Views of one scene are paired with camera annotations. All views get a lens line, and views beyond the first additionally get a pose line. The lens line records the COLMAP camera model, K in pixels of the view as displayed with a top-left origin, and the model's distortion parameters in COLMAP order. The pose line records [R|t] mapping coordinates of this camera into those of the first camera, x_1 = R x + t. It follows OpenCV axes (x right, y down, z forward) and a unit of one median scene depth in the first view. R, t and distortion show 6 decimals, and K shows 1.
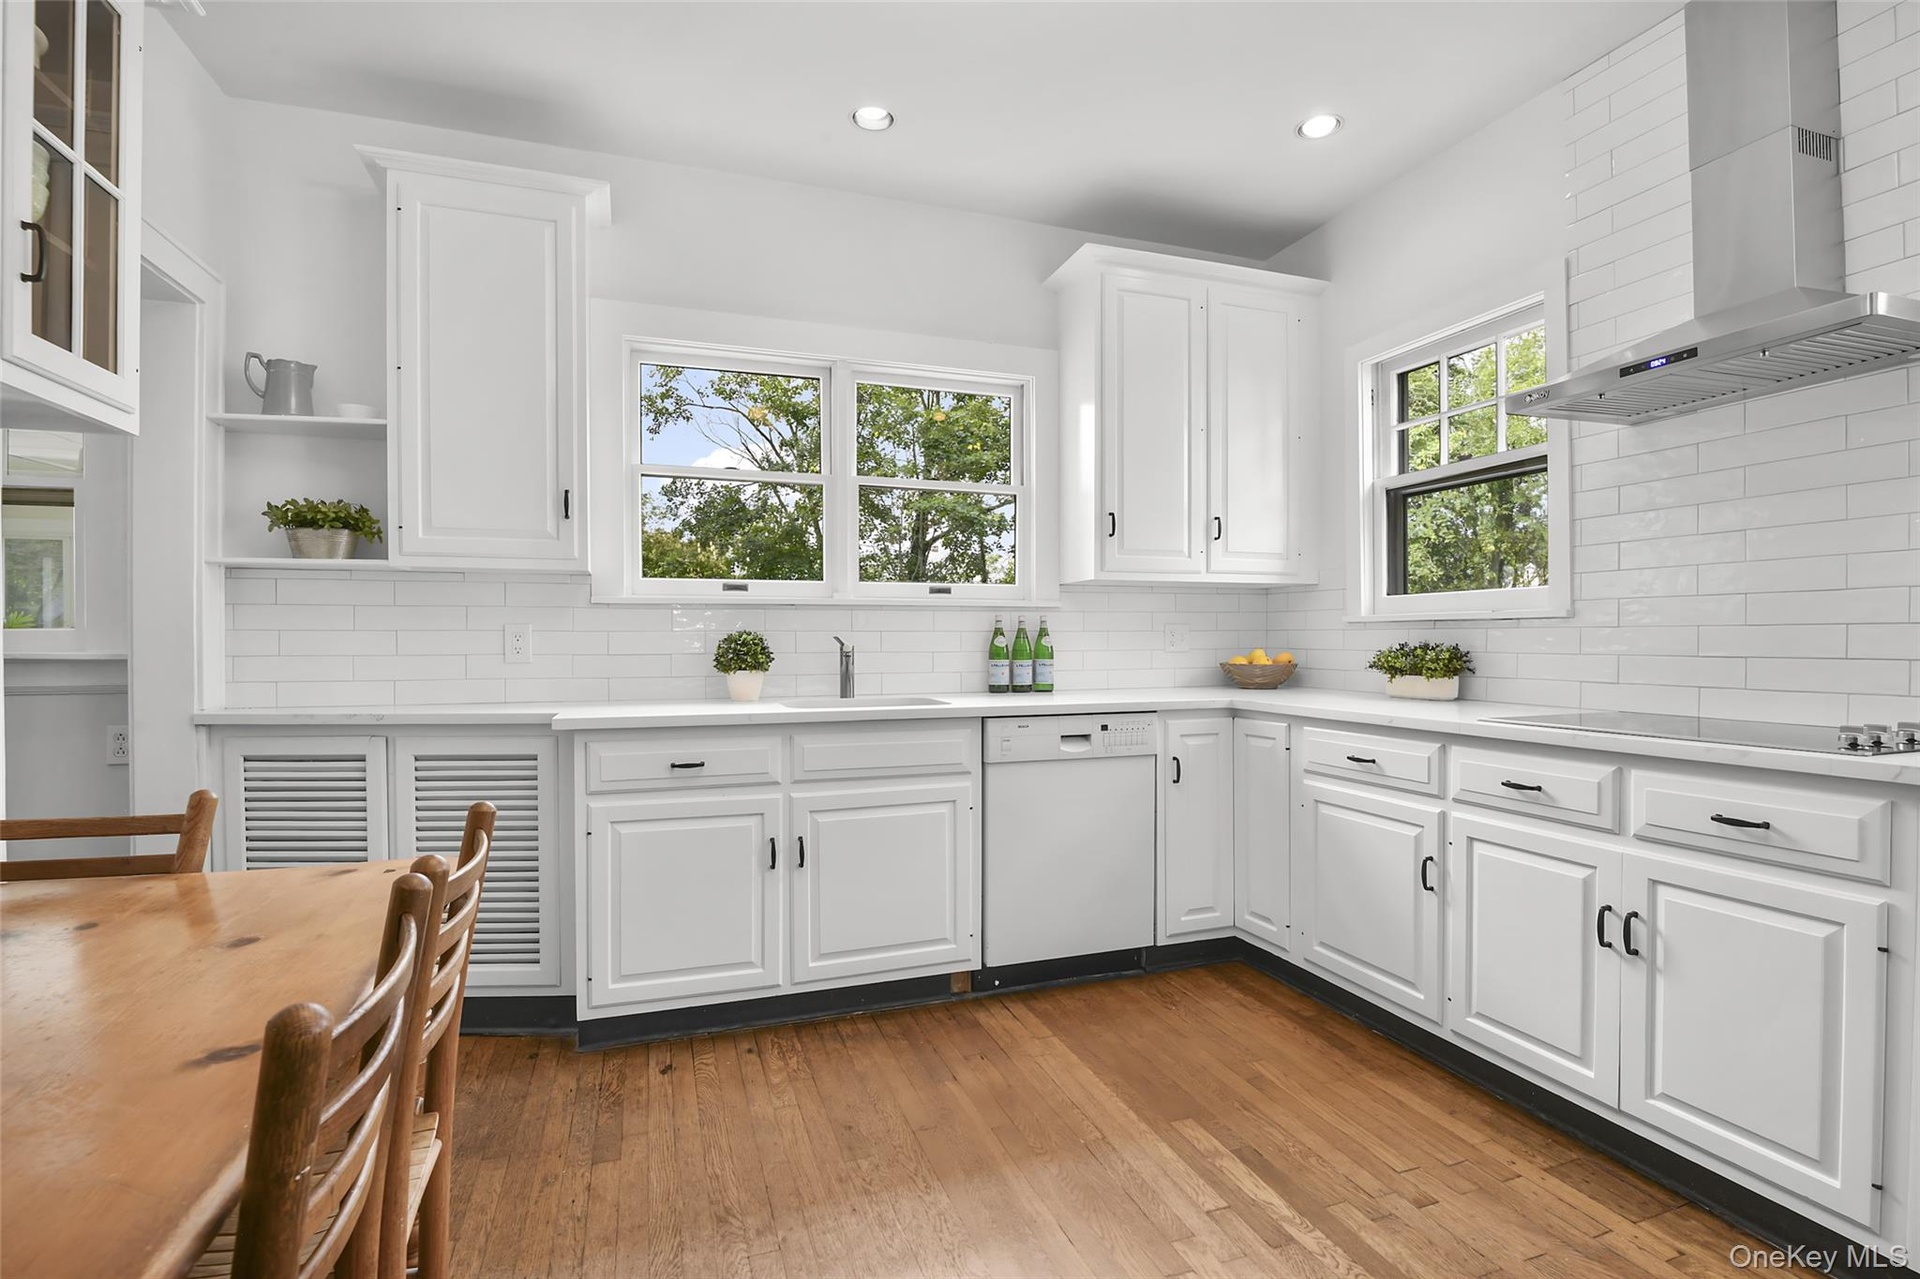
lens RADIAL K [[887.7, 0, 956.5], [0, 887.7, 641.3], [0, 0, 1]] dist [-0.002613, -0.001051]
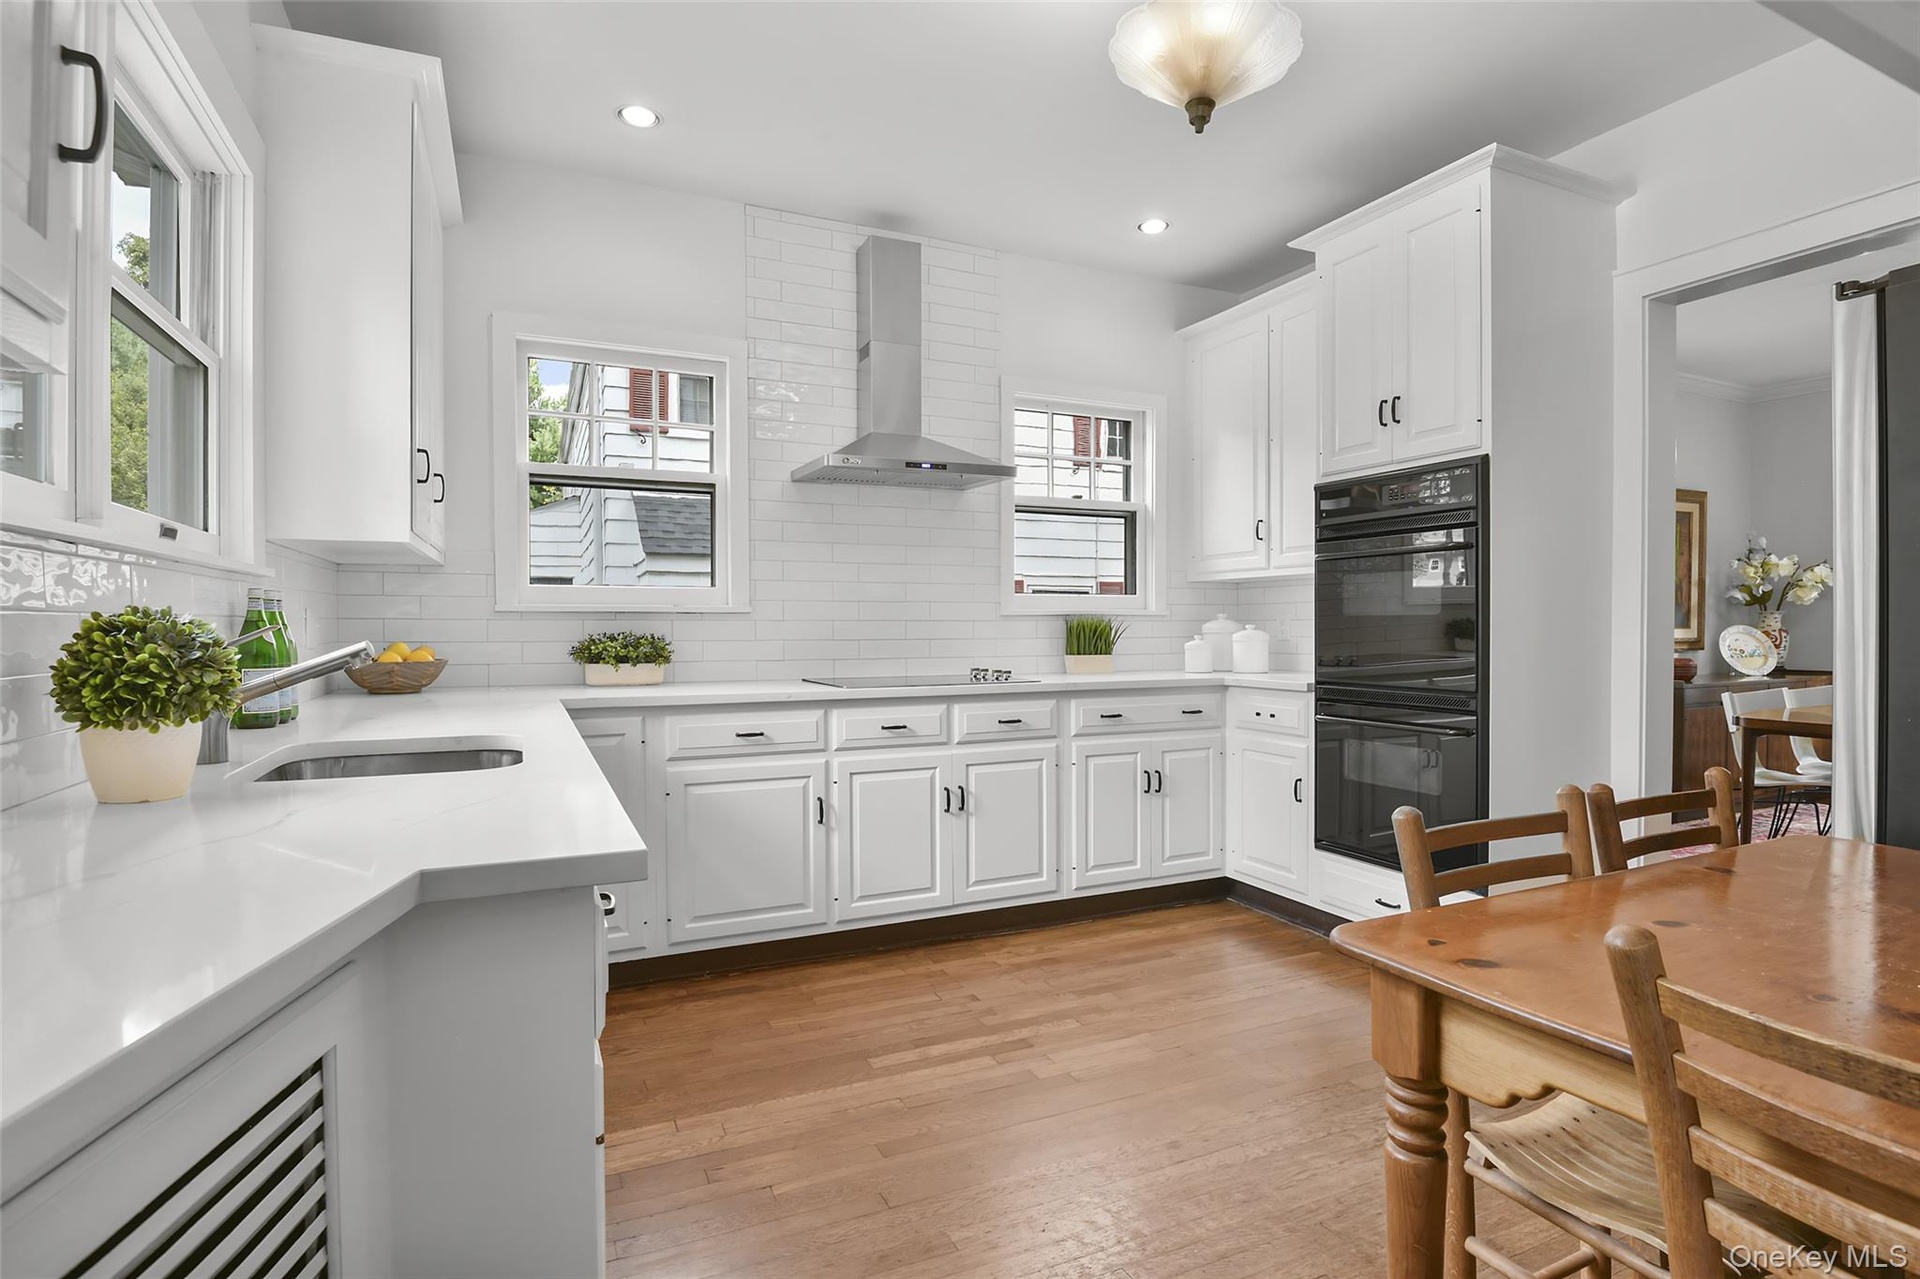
lens RADIAL K [[982.6, 0, 960.3], [0, 982.6, 635.4], [0, 0, 1]] dist [-0.007203, -0.000825]
pose [[-0.097335, -0.007641, 0.995222, -0.965465], [0.002499, 0.999965, 0.007922, -0.004527], [-0.995249, 0.003258, -0.097313, 0.995673]]
